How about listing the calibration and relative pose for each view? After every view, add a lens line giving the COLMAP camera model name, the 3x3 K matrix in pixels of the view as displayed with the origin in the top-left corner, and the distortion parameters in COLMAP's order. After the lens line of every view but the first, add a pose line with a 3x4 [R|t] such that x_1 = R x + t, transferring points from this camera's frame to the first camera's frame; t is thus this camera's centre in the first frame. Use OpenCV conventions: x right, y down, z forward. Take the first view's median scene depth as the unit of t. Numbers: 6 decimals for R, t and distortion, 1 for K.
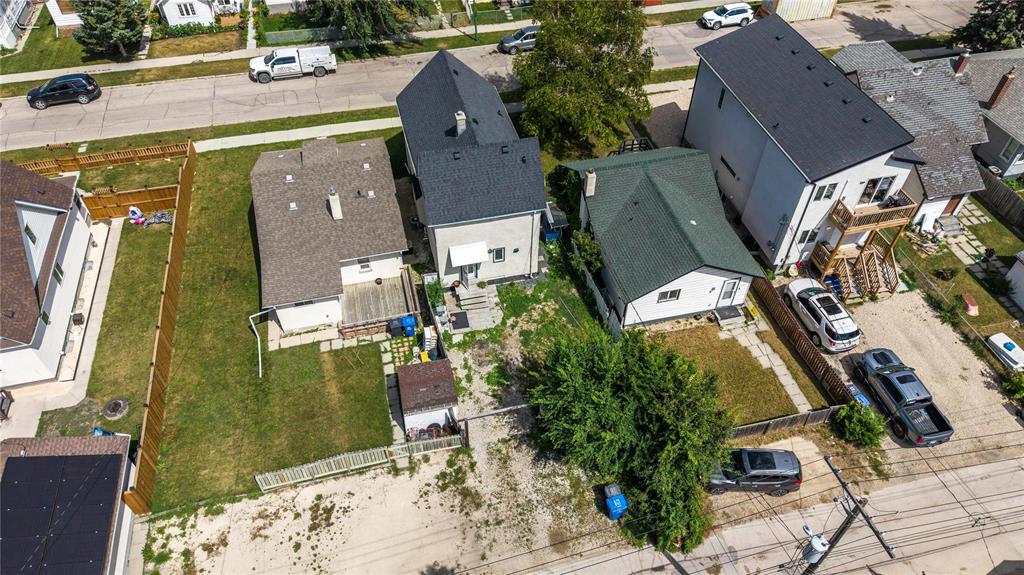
lens RADIAL K [[678.2, 0, 515.1], [0, 678.2, 290.8], [0, 0, 1]] dist [0.063623, -0.084397]
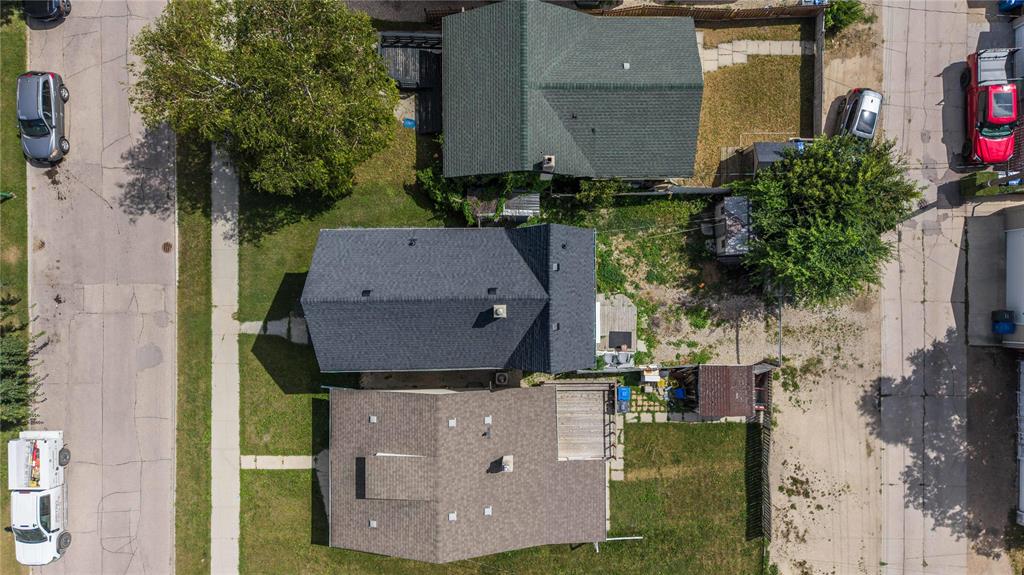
lens RADIAL K [[702.2, 0, 514.7], [0, 702.2, 294.9], [0, 0, 1]] dist [0.036277, -0.032995]
pose [[0.239393, -0.970921, -0.001717, -0.057307], [0.694948, 0.170112, 0.698648, -0.819929], [-0.678040, -0.168445, 0.715464, 0.422456]]
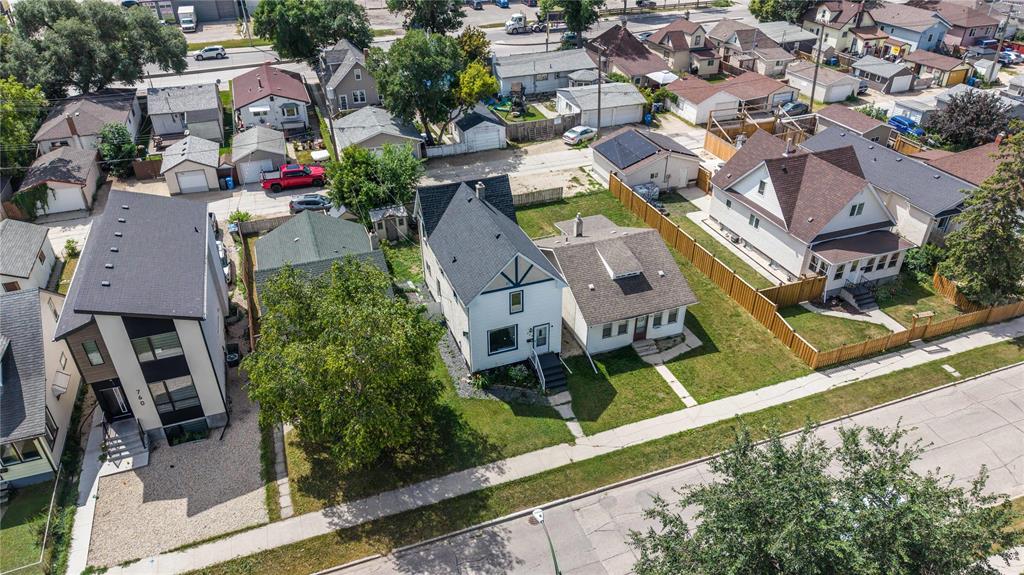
lens RADIAL K [[678.2, 0, 515.1], [0, 678.2, 290.8], [0, 0, 1]] dist [0.063623, -0.084397]
pose [[-0.993537, 0.060432, -0.096083, -0.016629], [-0.083685, 0.181904, 0.979749, -1.443380], [0.076686, 0.981458, -0.175671, 1.445128]]
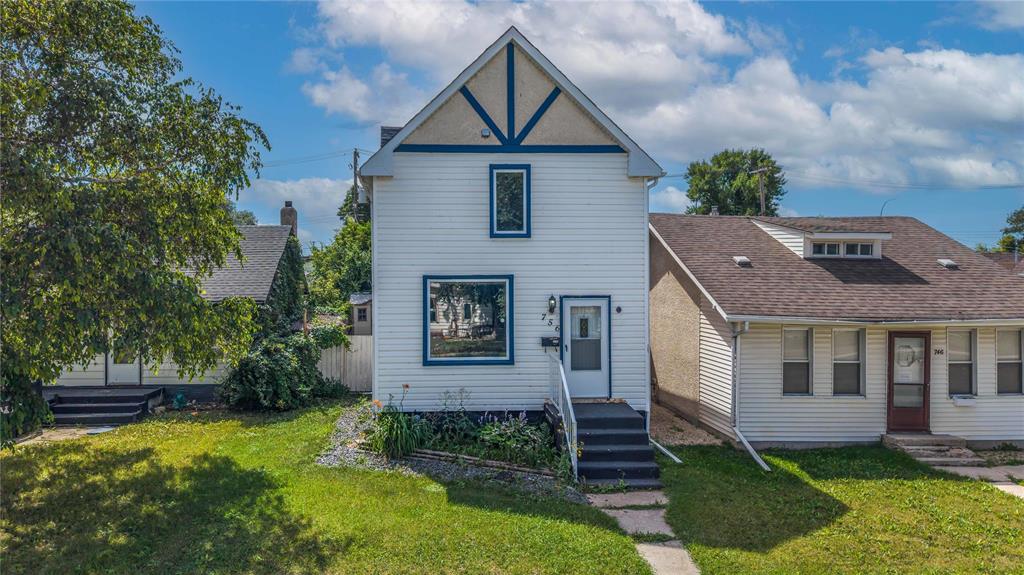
lens RADIAL K [[733.6, 0, 456.6], [0, 733.6, 286.4], [0, 0, 1]] dist [0.027643, -0.009641]
pose [[-0.982983, -0.004273, 0.183646, -0.176551], [0.133742, 0.668675, 0.731428, -0.621463], [-0.125924, 0.743543, -0.656725, 1.597558]]
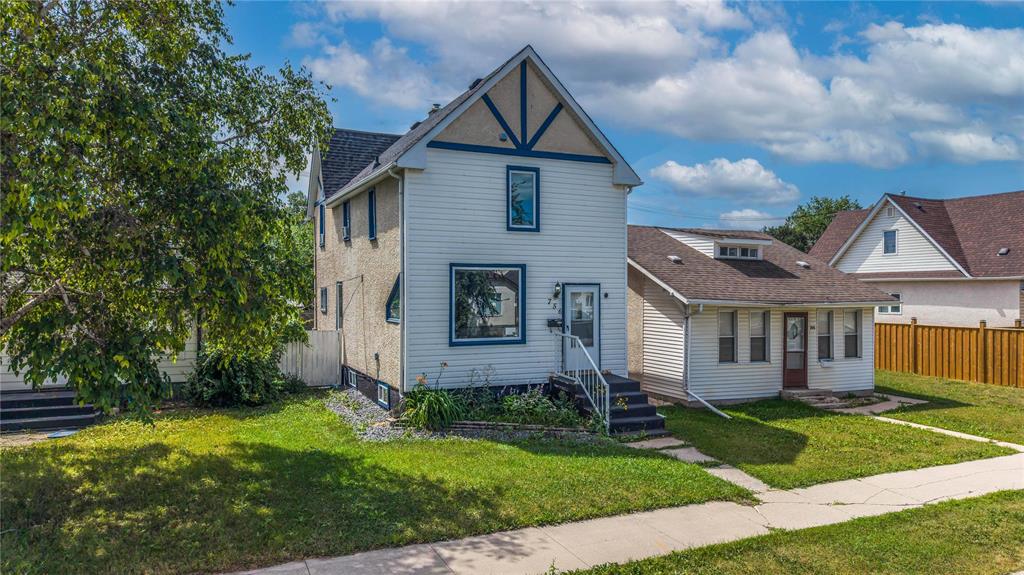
lens RADIAL K [[702.2, 0, 514.7], [0, 702.2, 294.9], [0, 0, 1]] dist [0.036277, -0.032995]
pose [[-0.981919, -0.004633, -0.189242, -0.030854], [-0.141903, 0.679681, 0.719651, -0.627639], [0.125290, 0.733493, -0.668049, 1.632252]]
